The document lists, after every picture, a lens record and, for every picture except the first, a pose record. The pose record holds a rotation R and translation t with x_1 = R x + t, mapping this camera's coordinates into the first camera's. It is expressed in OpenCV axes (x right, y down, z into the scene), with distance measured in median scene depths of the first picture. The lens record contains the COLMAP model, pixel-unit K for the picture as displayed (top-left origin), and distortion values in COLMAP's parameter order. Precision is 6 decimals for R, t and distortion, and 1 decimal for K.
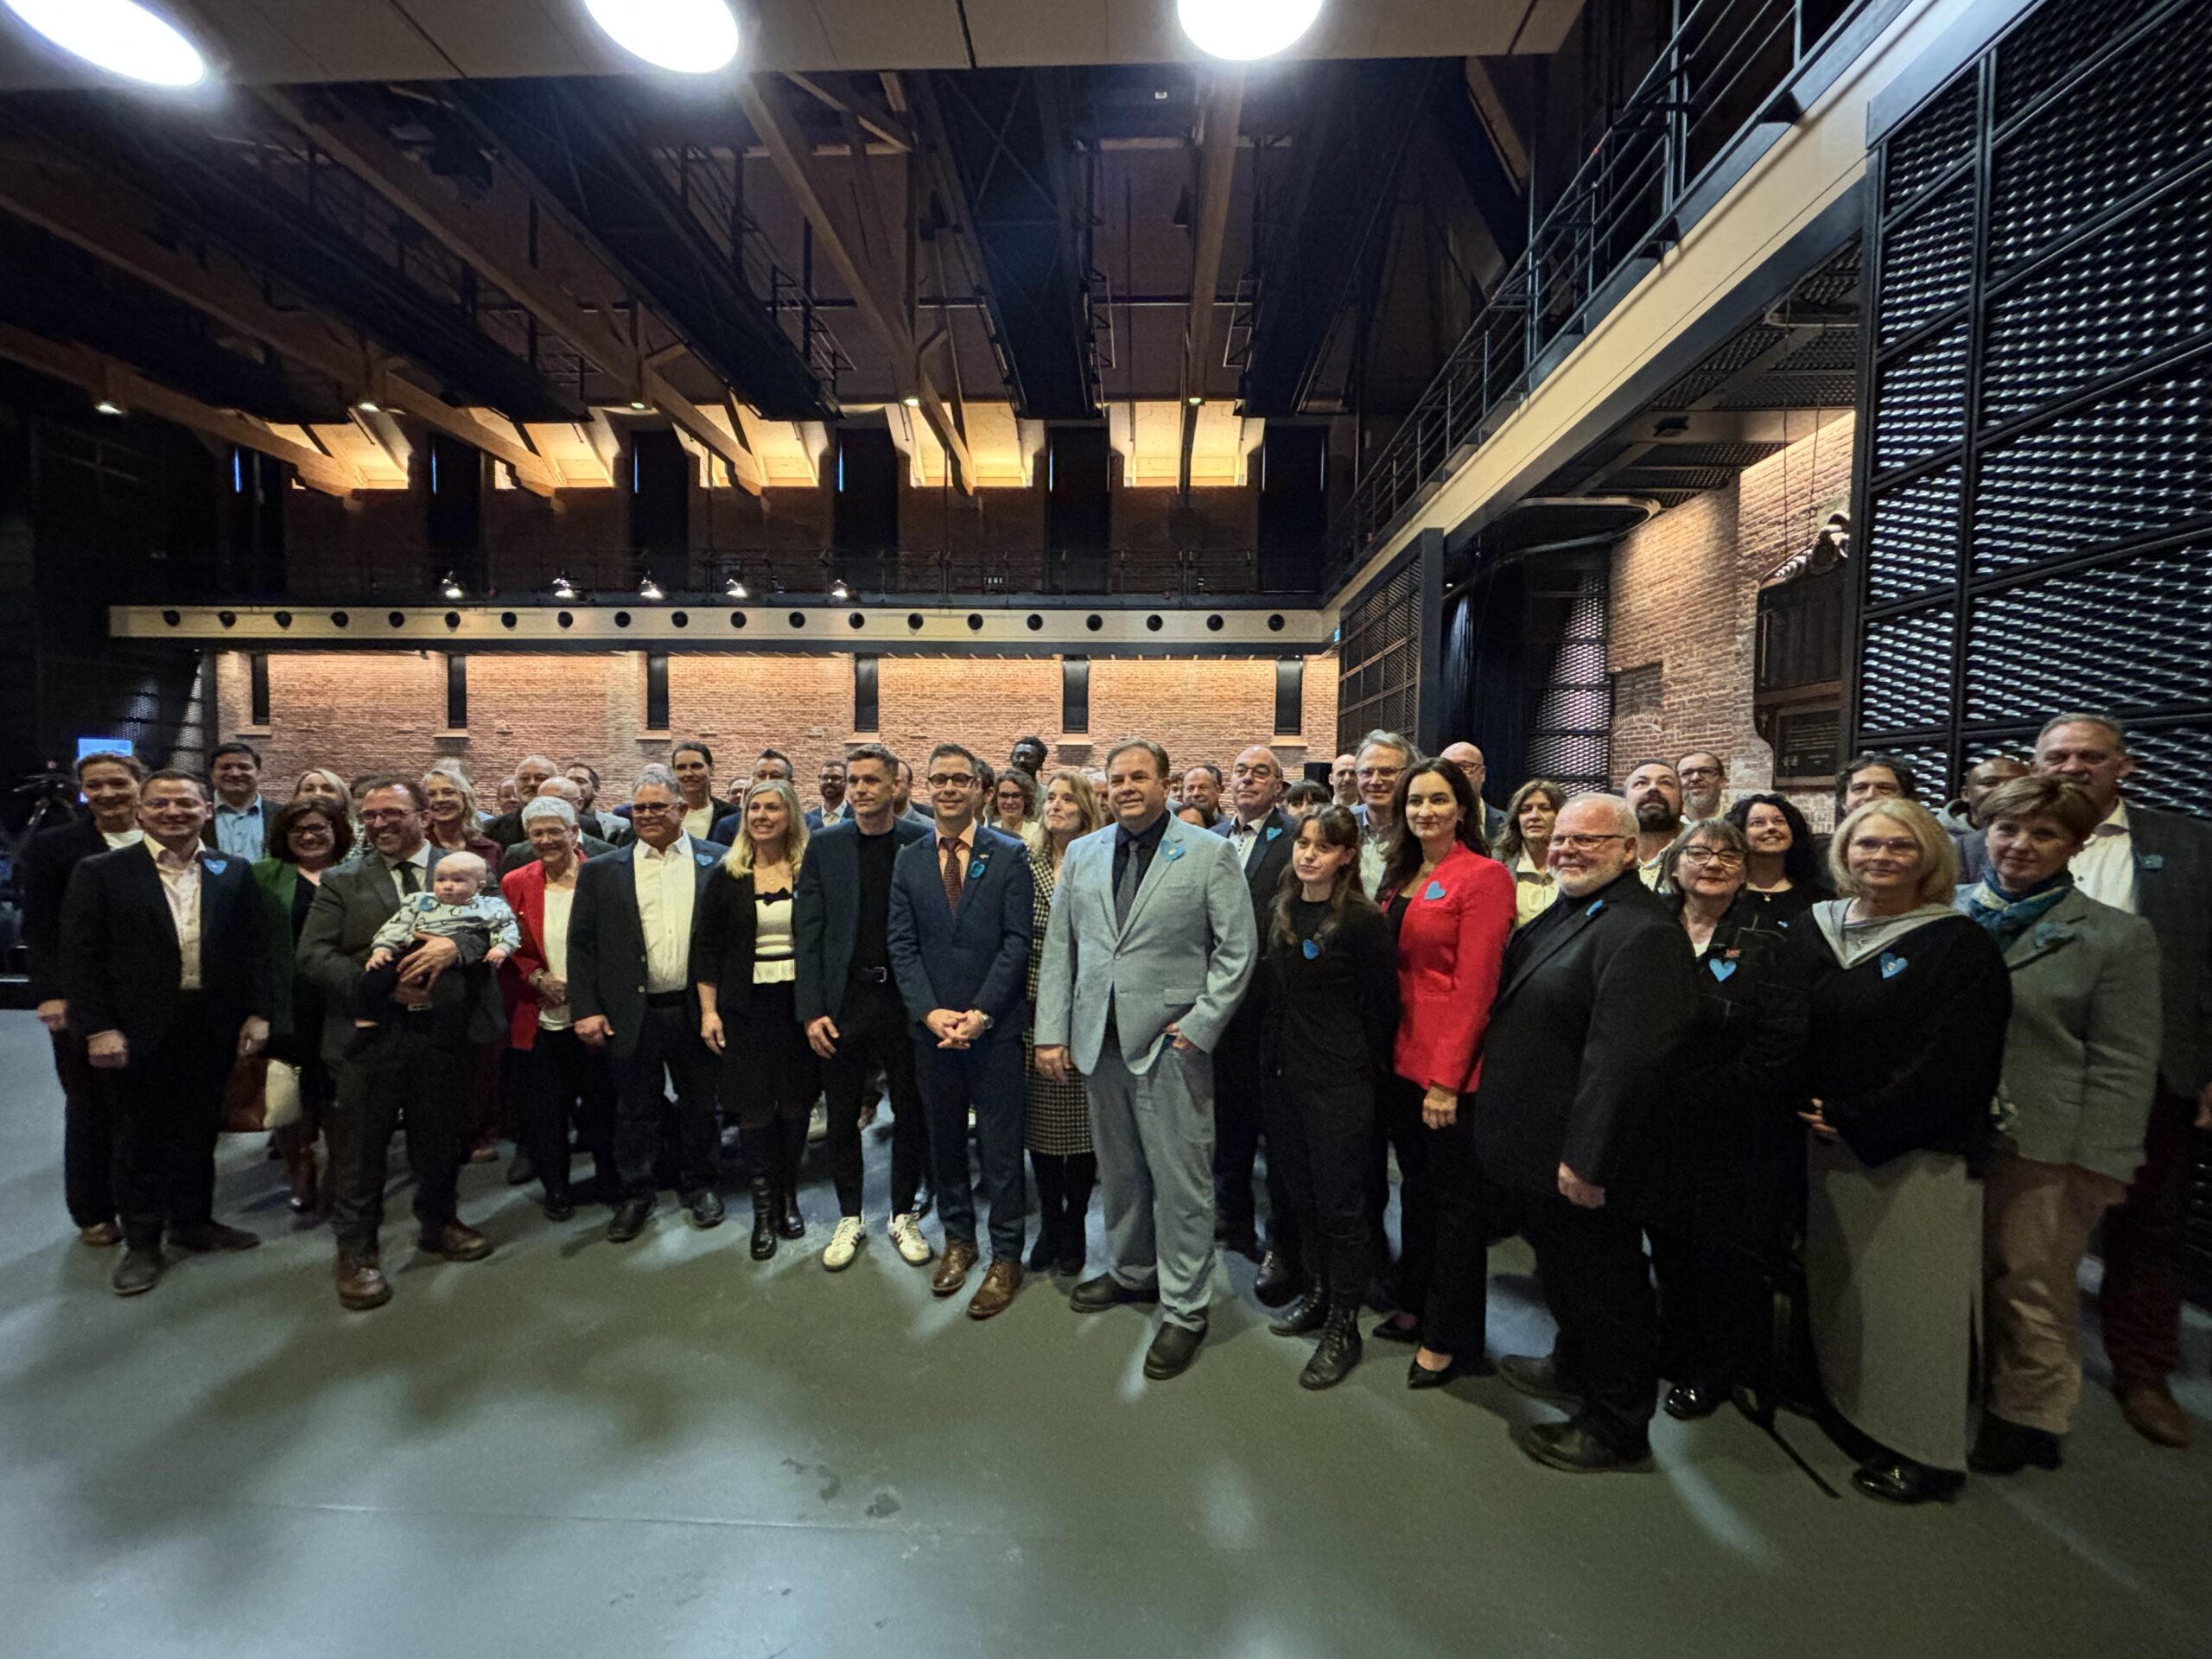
lens RADIAL K [[887.1, 0, 1104.6], [0, 887.1, 830.3], [0, 0, 1]] dist [-0.000073, -0.001119]
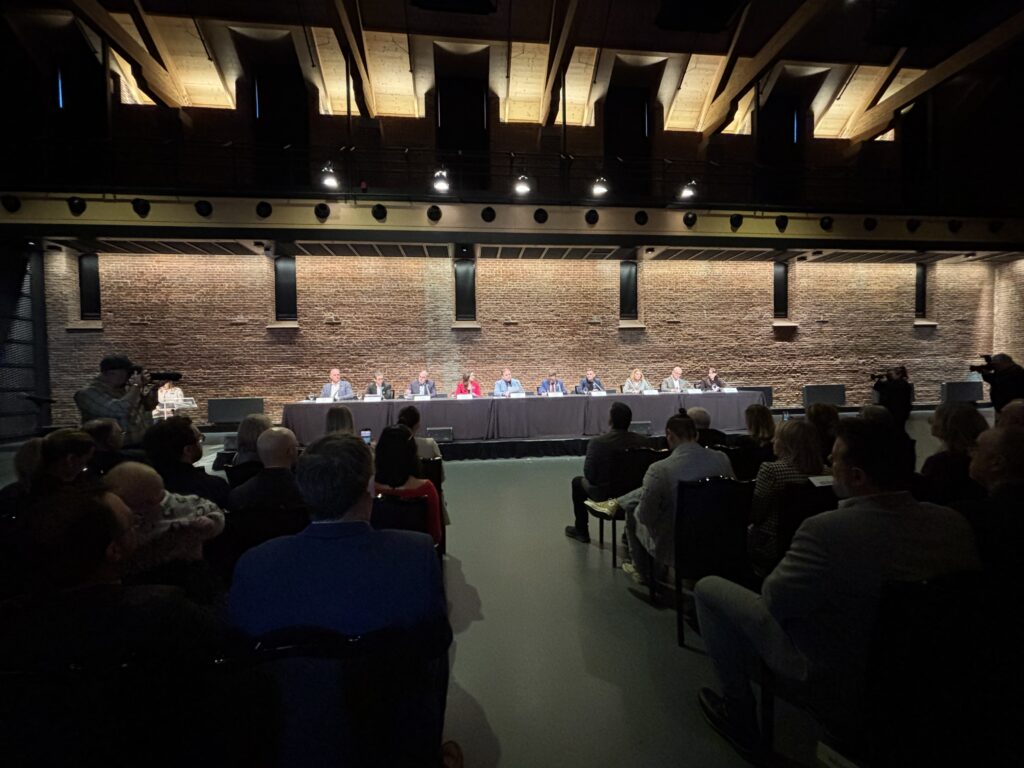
lens RADIAL K [[410.7, 0, 512.6], [0, 410.7, 382.4], [0, 0, 1]] dist [-0.000073, -0.001119]
pose [[0.988583, -0.033492, 0.146911, -0.529409], [0.033958, 0.999423, -0.000666, -0.024395], [-0.146804, 0.005647, 0.989150, 0.435567]]
